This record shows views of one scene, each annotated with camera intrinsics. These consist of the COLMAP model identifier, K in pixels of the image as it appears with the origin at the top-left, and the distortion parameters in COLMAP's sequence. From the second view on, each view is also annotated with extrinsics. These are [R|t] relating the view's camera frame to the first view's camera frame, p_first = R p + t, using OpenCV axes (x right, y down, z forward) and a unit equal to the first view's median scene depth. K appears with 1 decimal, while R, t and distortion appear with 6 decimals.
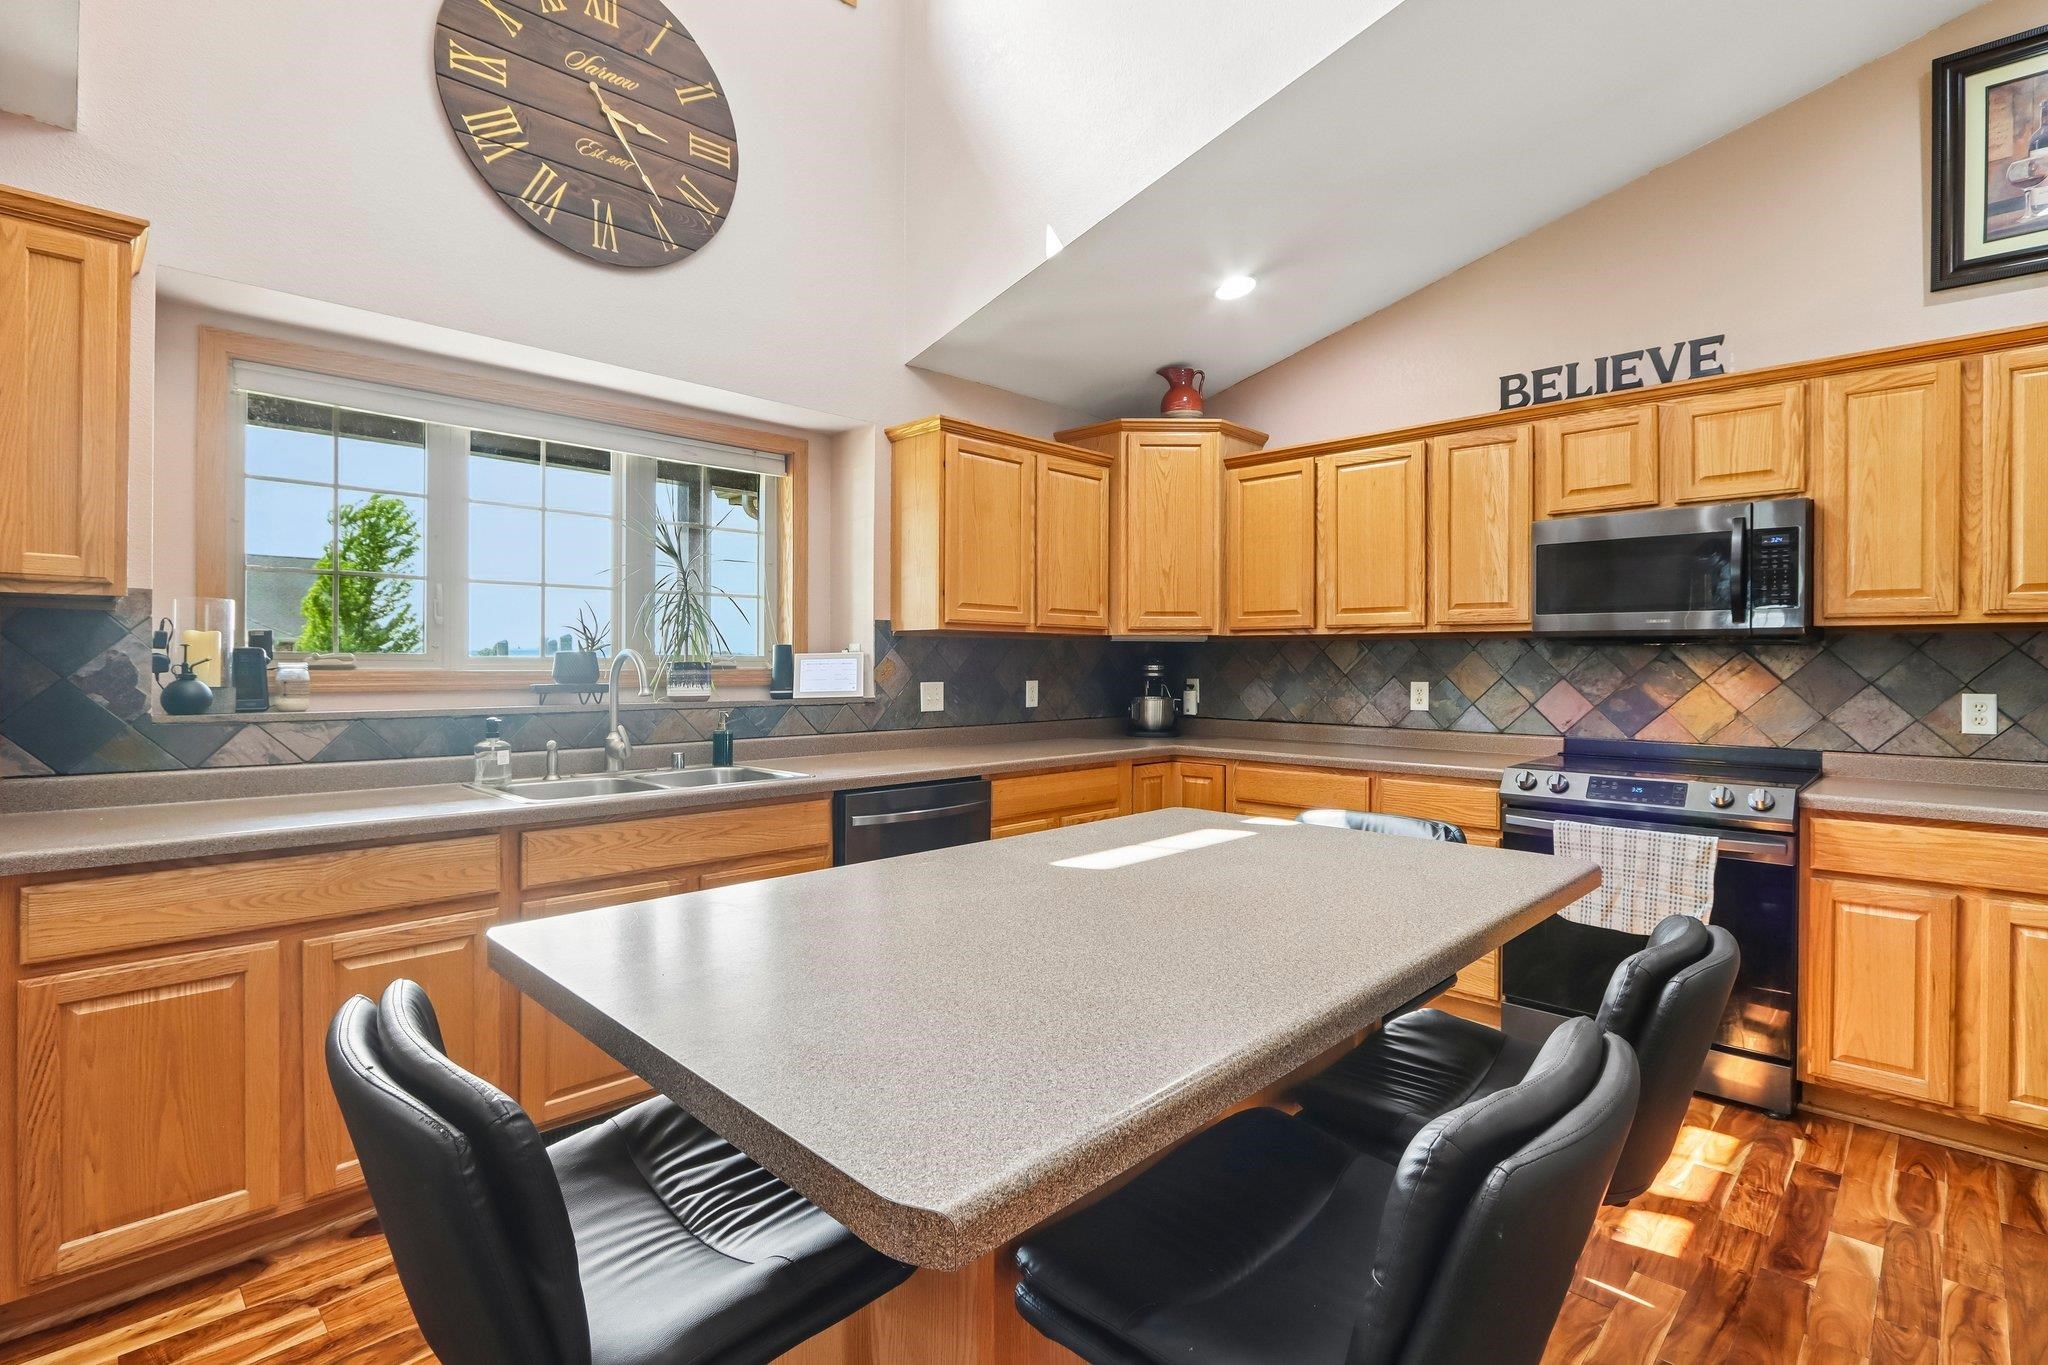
lens RADIAL K [[959.4, 0, 1015.3], [0, 959.4, 668.8], [0, 0, 1]] dist [-0.015653, -0.000689]
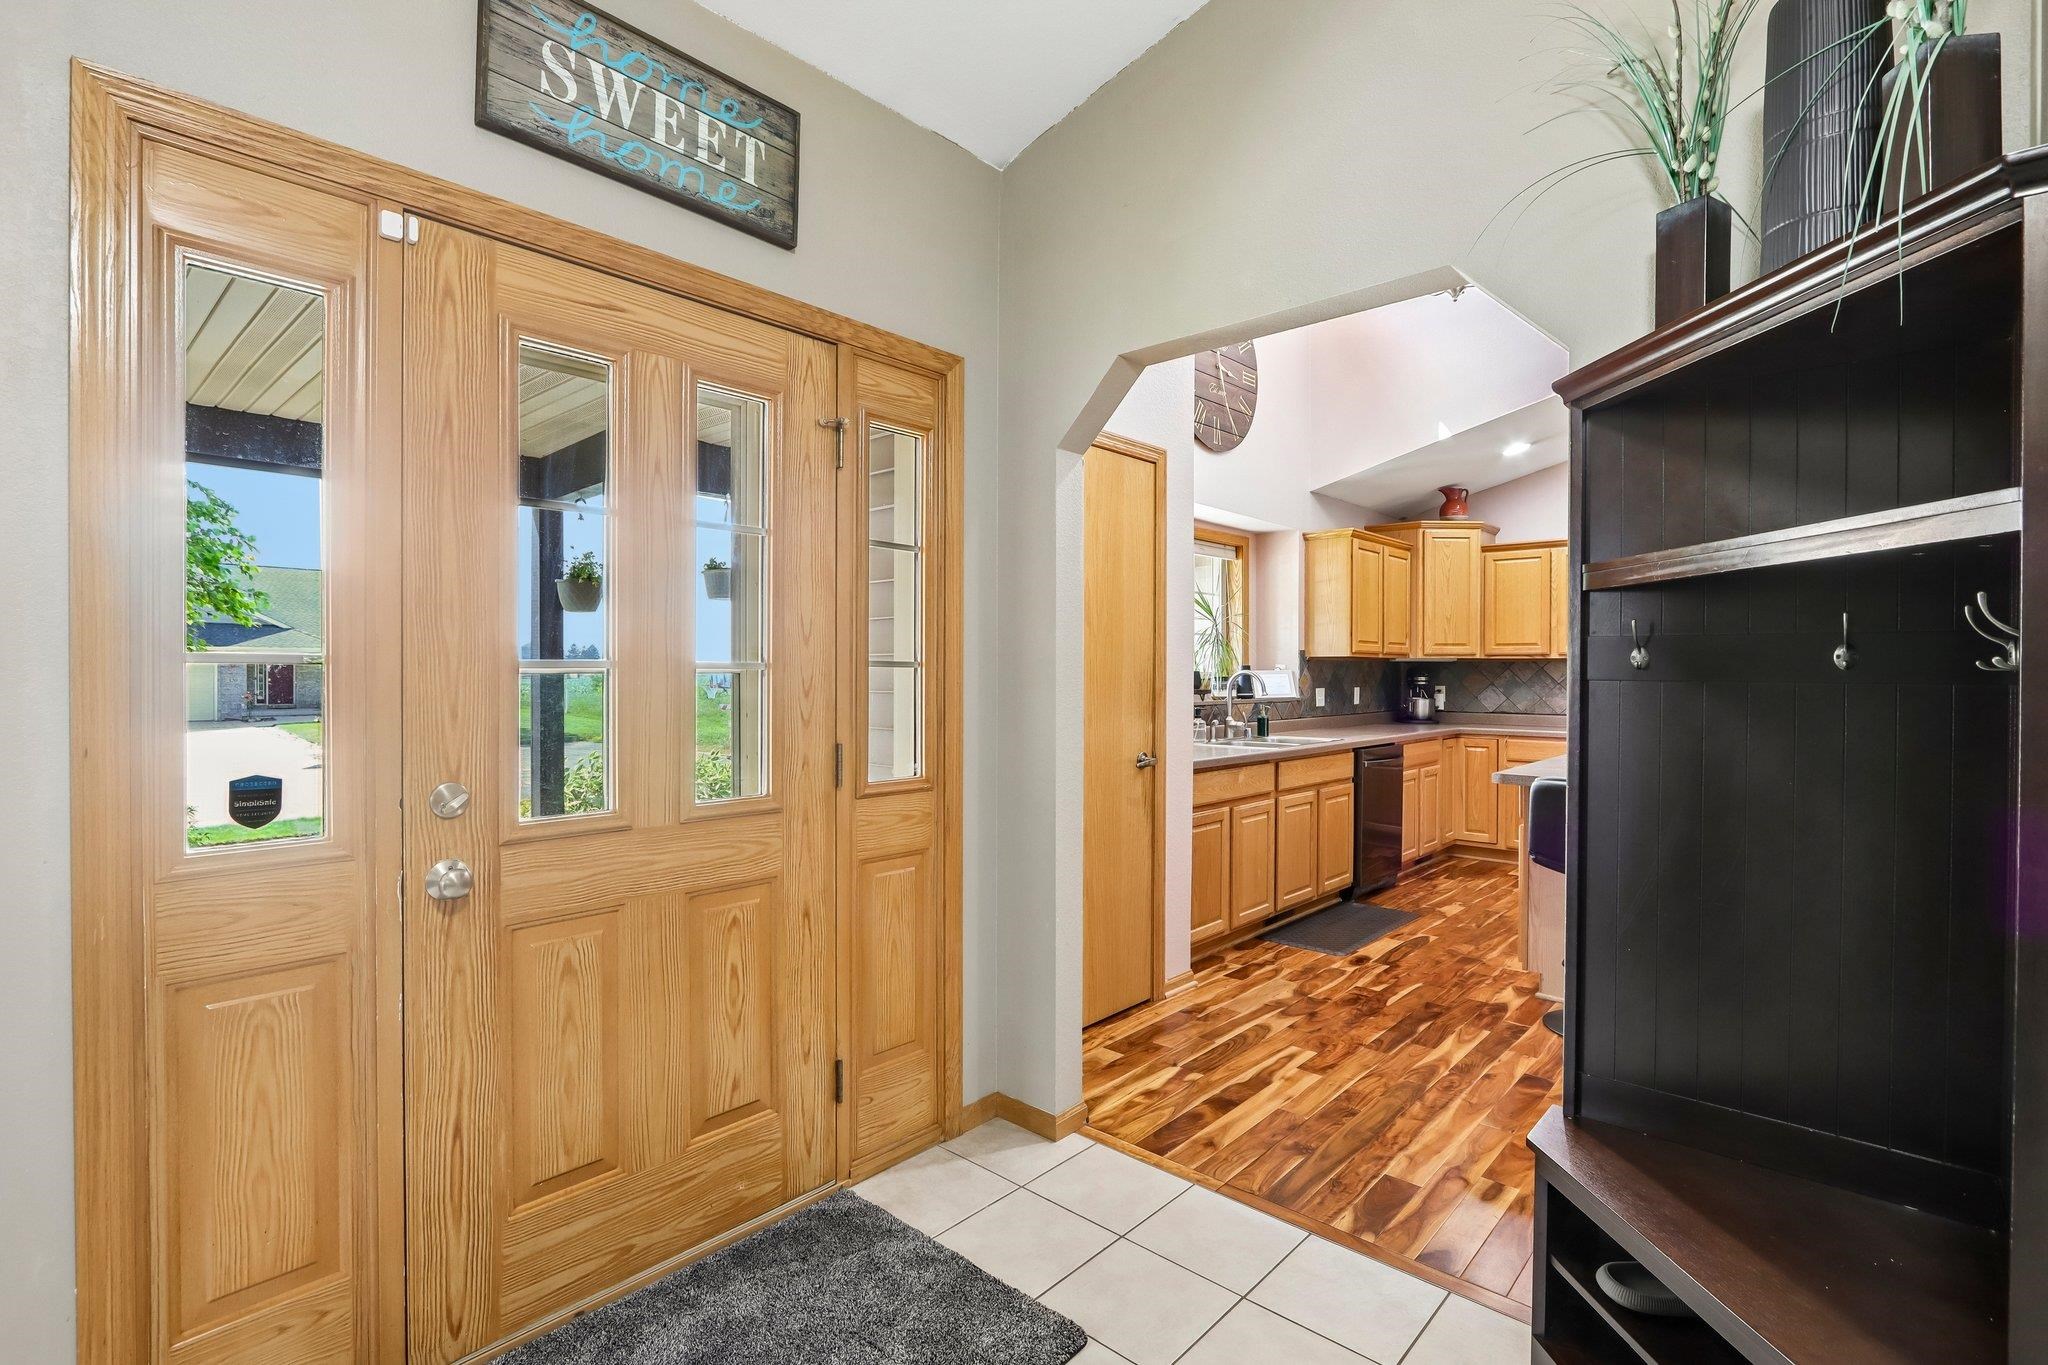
lens RADIAL K [[959.4, 0, 1027.8], [0, 959.4, 678.1], [0, 0, 1]] dist [-0.015653, -0.000689]
pose [[0.998621, -0.001156, 0.052491, -0.781889], [0.001035, 0.999997, 0.002329, -0.008693], [-0.052493, -0.002271, 0.998619, -0.678634]]
